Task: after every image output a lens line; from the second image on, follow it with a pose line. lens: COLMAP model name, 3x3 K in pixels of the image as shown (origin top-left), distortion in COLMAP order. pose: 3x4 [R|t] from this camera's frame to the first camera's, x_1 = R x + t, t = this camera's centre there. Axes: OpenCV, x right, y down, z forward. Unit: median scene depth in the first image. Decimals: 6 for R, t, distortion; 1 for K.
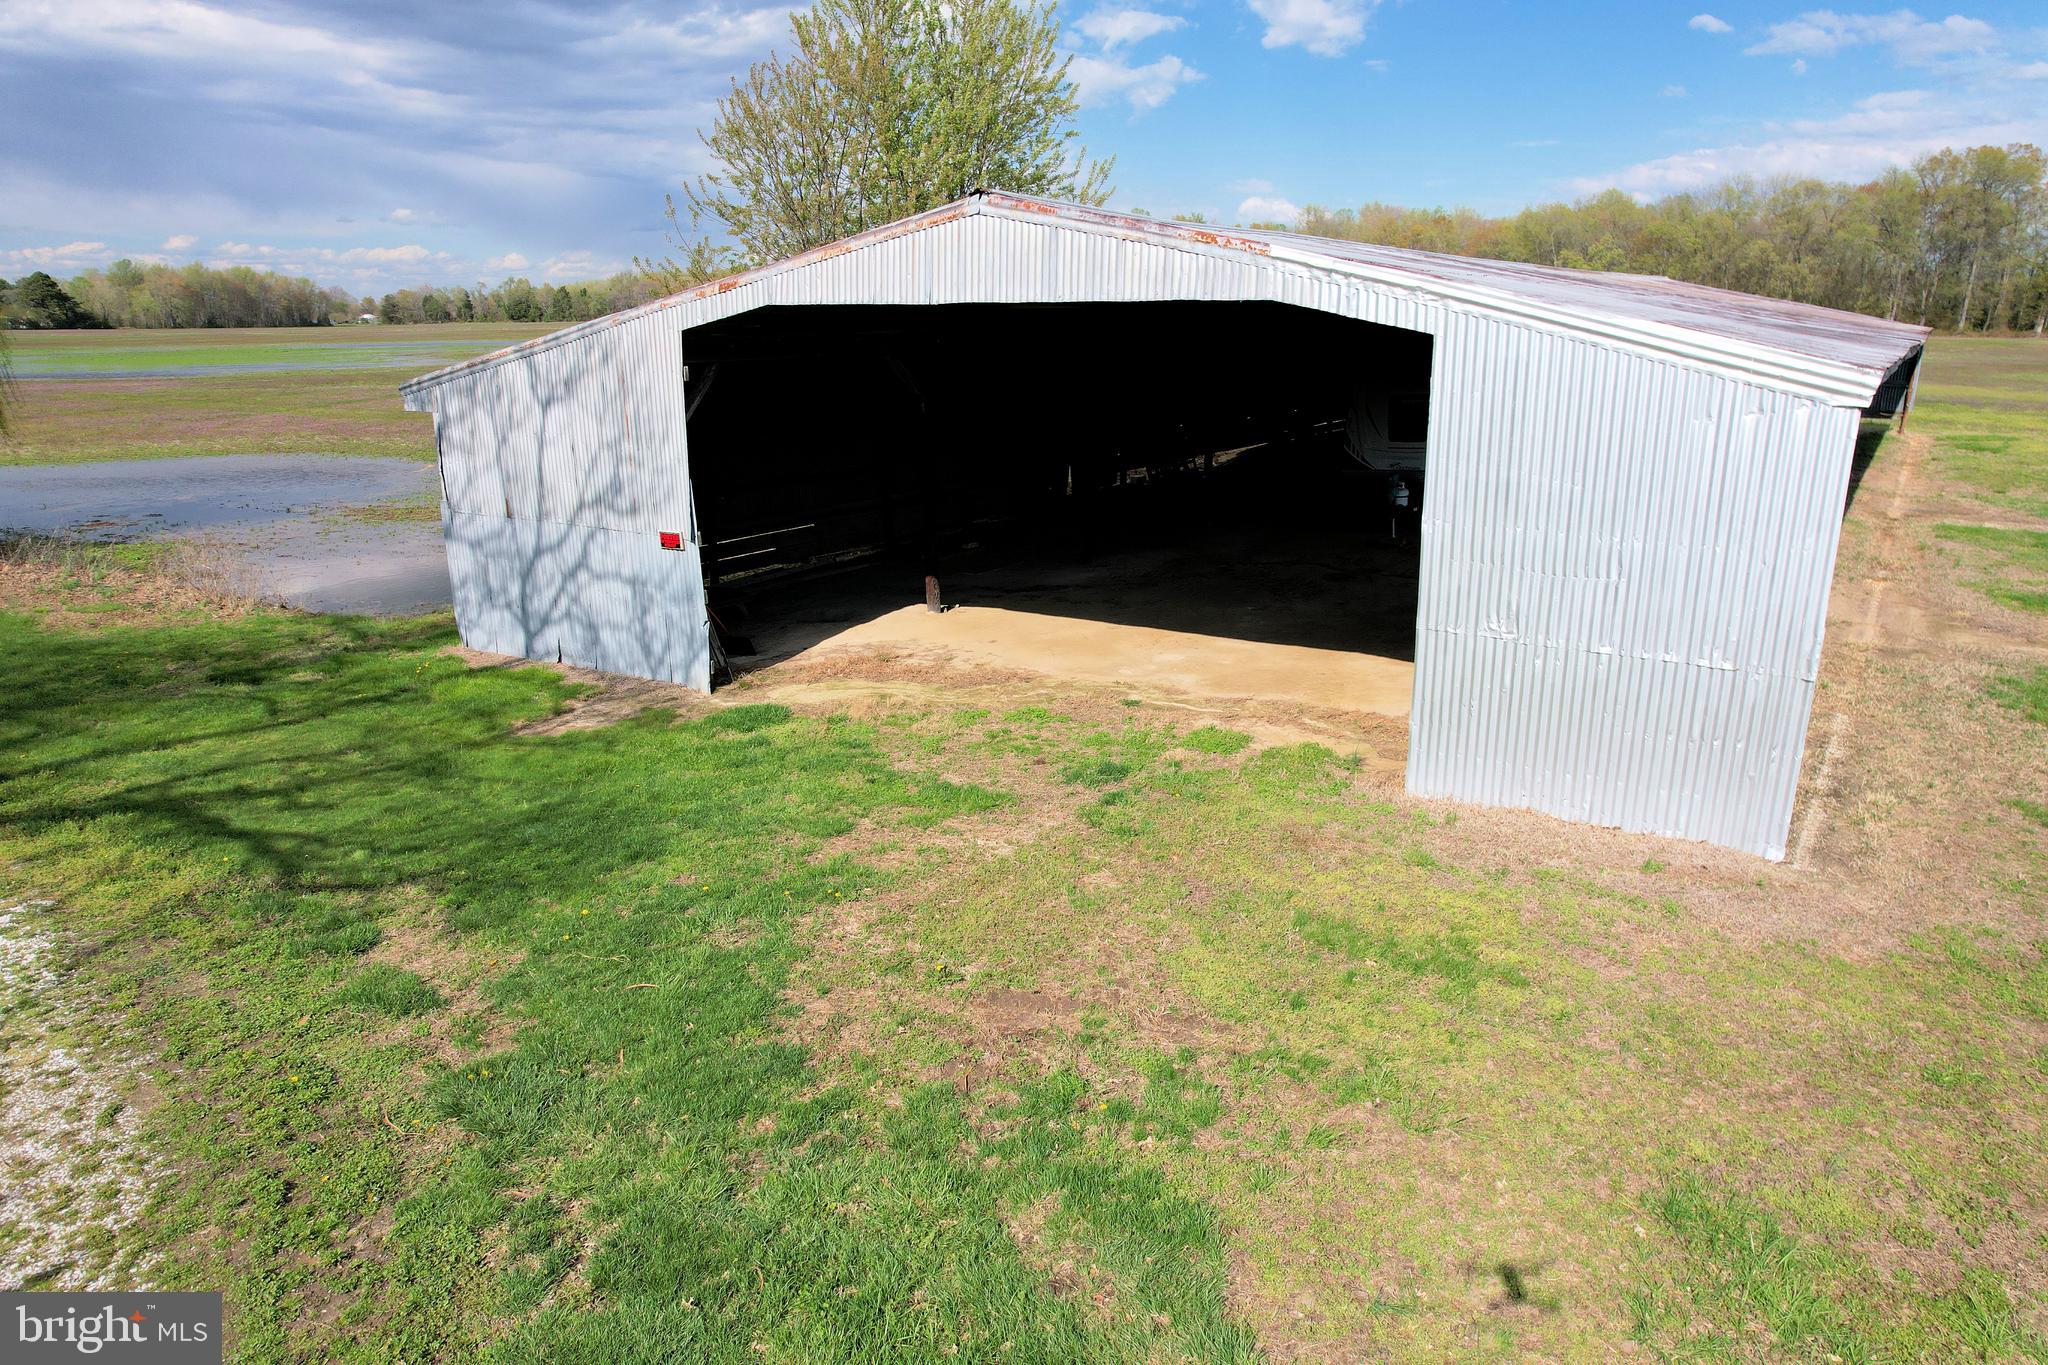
lens RADIAL K [[1324.9, 0, 999.1], [0, 1324.9, 687.5], [0, 0, 1]] dist [-0.082193, 0.075970]
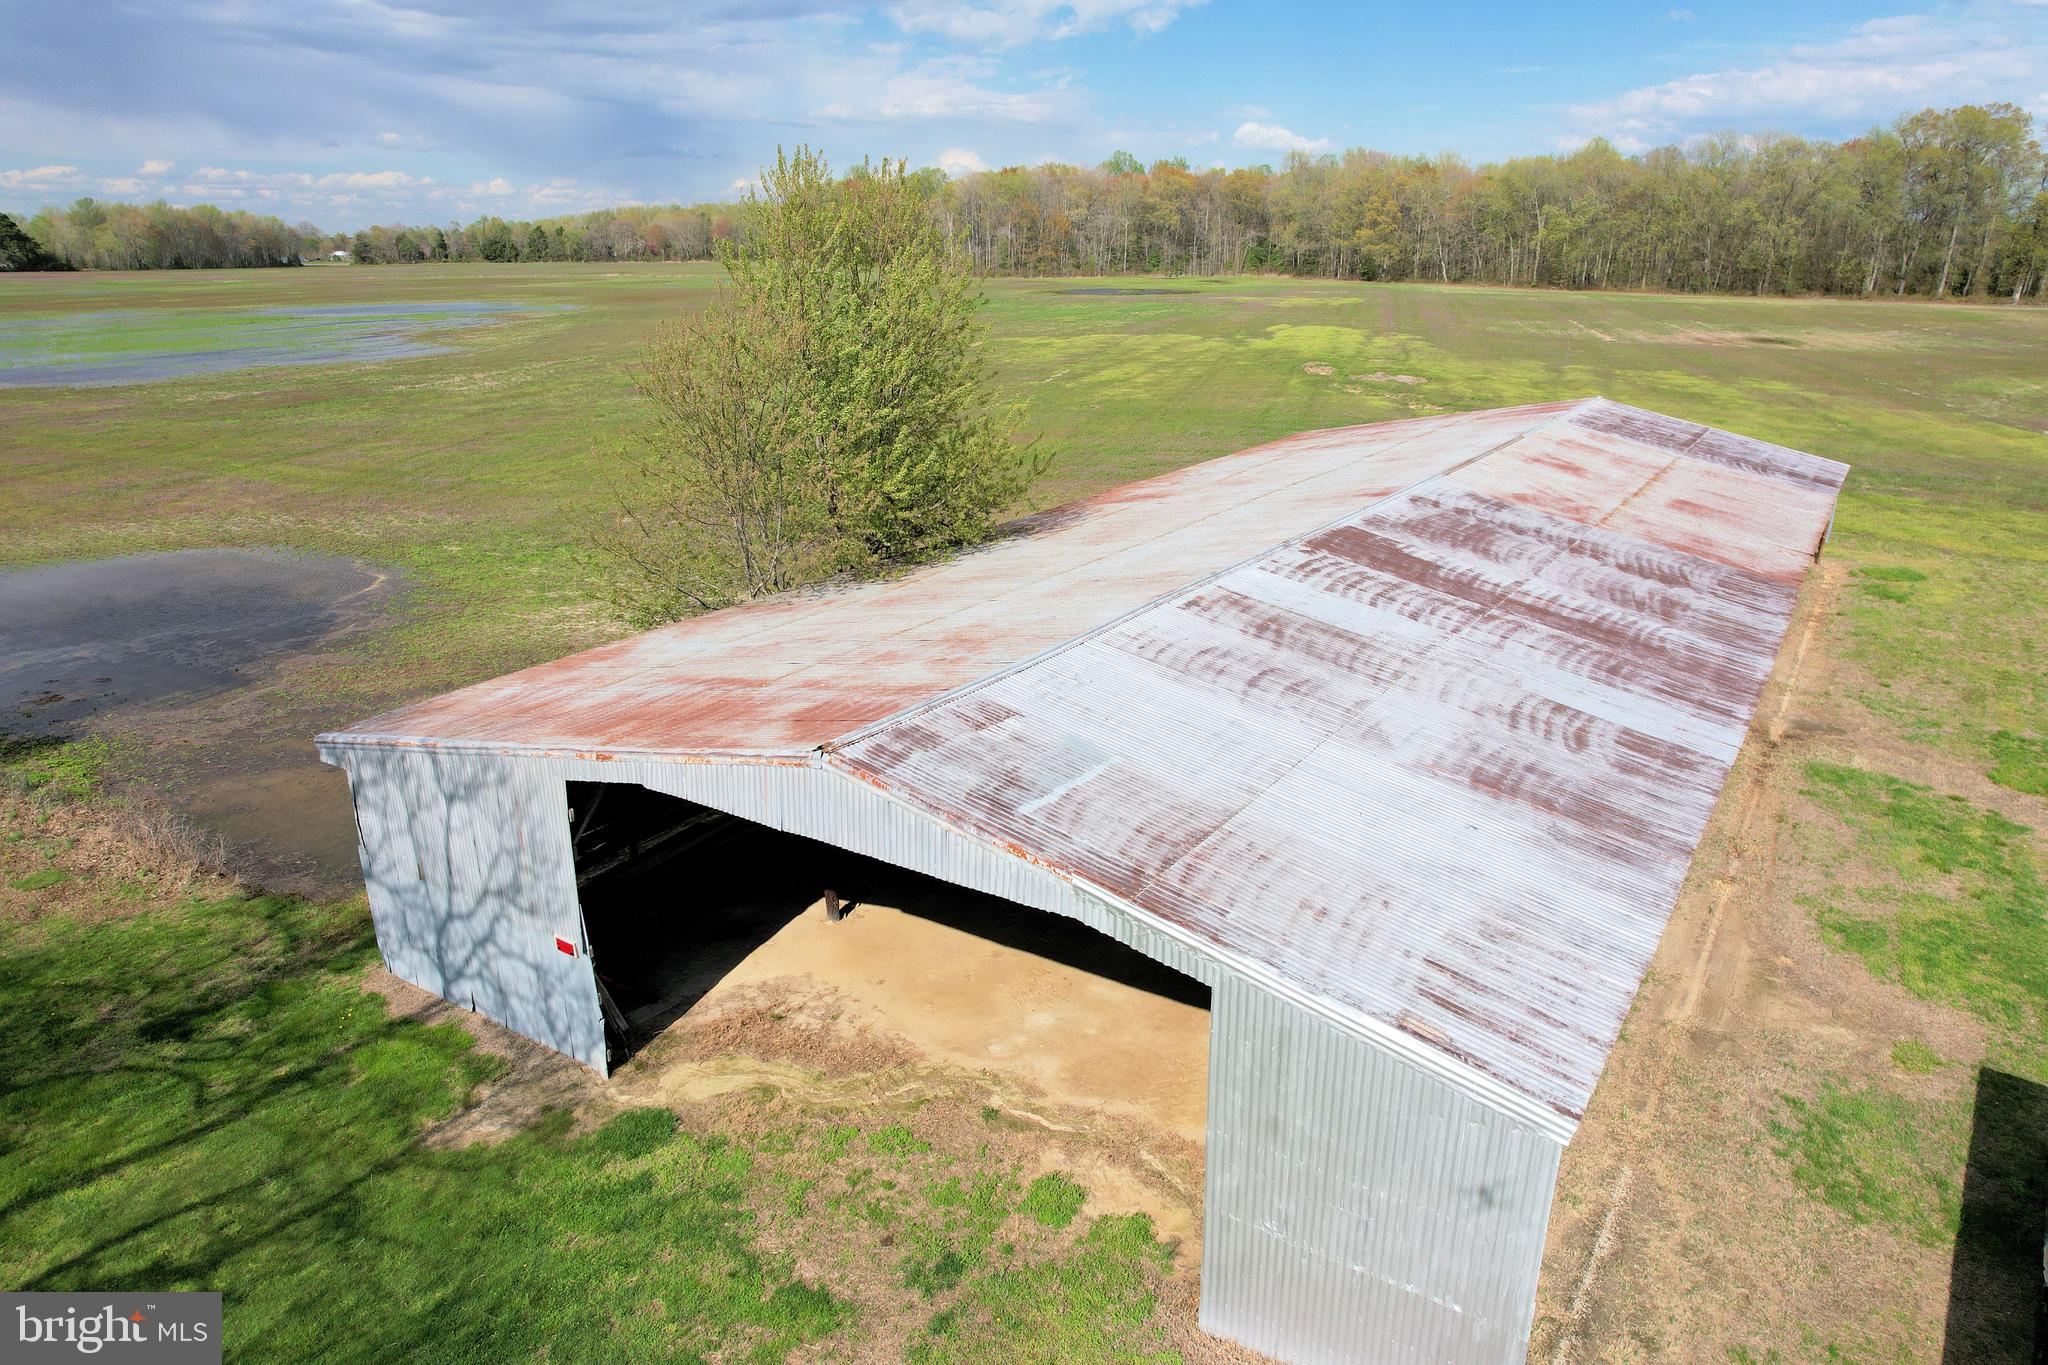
lens RADIAL K [[1324.9, 0, 996.2], [0, 1324.9, 683.7], [0, 0, 1]] dist [-0.077343, 0.074194]
pose [[0.999943, -0.004092, 0.009858, 0.084228], [0.003699, 0.999211, 0.039542, -0.340621], [-0.010012, -0.039503, 0.999169, -0.058916]]
